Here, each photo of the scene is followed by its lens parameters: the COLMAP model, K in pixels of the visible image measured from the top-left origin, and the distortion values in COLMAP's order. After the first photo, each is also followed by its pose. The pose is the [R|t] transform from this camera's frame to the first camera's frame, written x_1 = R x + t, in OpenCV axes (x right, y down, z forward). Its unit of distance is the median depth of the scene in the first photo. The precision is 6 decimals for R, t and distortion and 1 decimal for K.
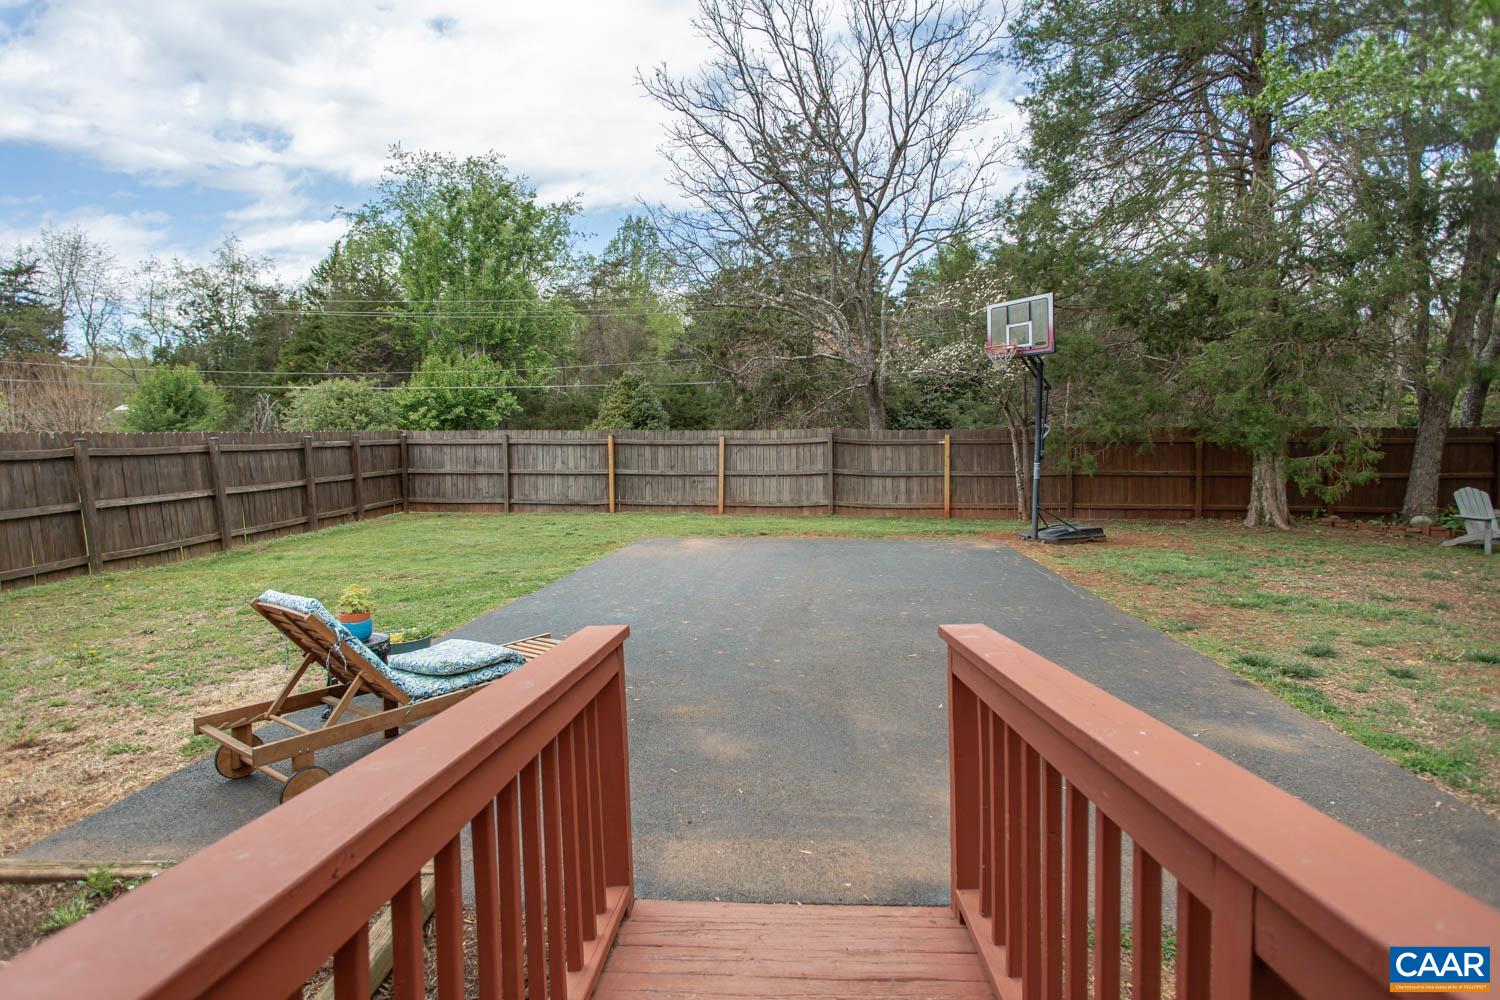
lens RADIAL K [[835.1, 0, 750.1], [0, 835.1, 492.0], [0, 0, 1]] dist [0.030878, -0.000260]
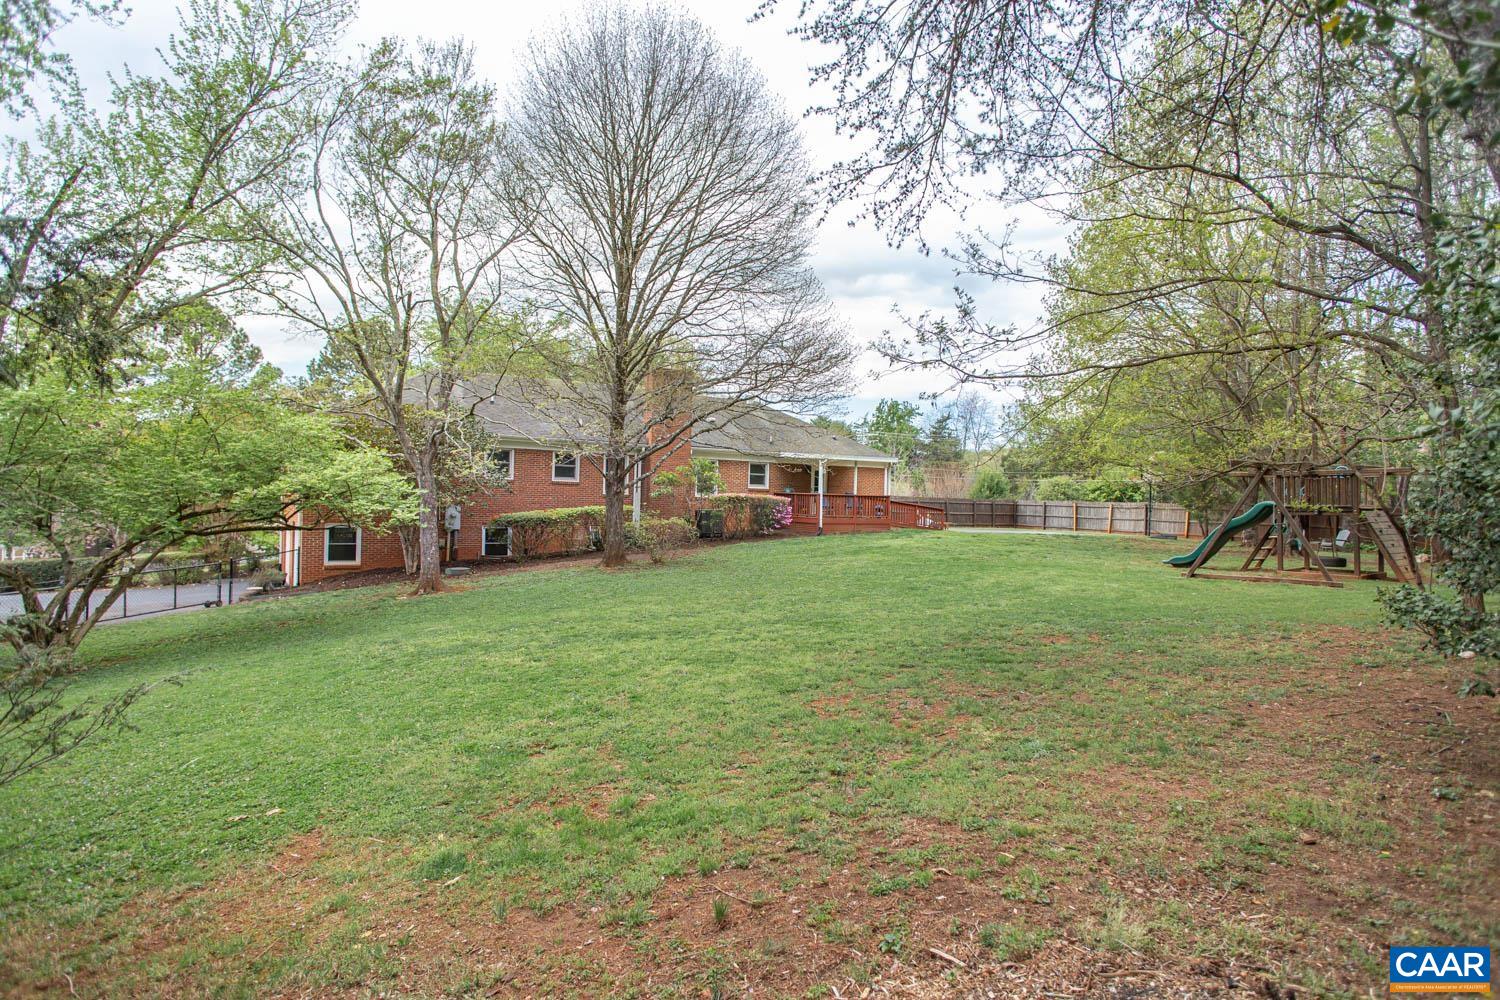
lens RADIAL K [[835.1, 0, 750.1], [0, 835.1, 492.0], [0, 0, 1]] dist [0.030878, -0.000260]
pose [[0.581493, 0.012959, -0.813448, 0.652472], [-0.089914, 0.994772, -0.048426, 0.056229], [0.808567, 0.101300, 0.579618, -0.659711]]
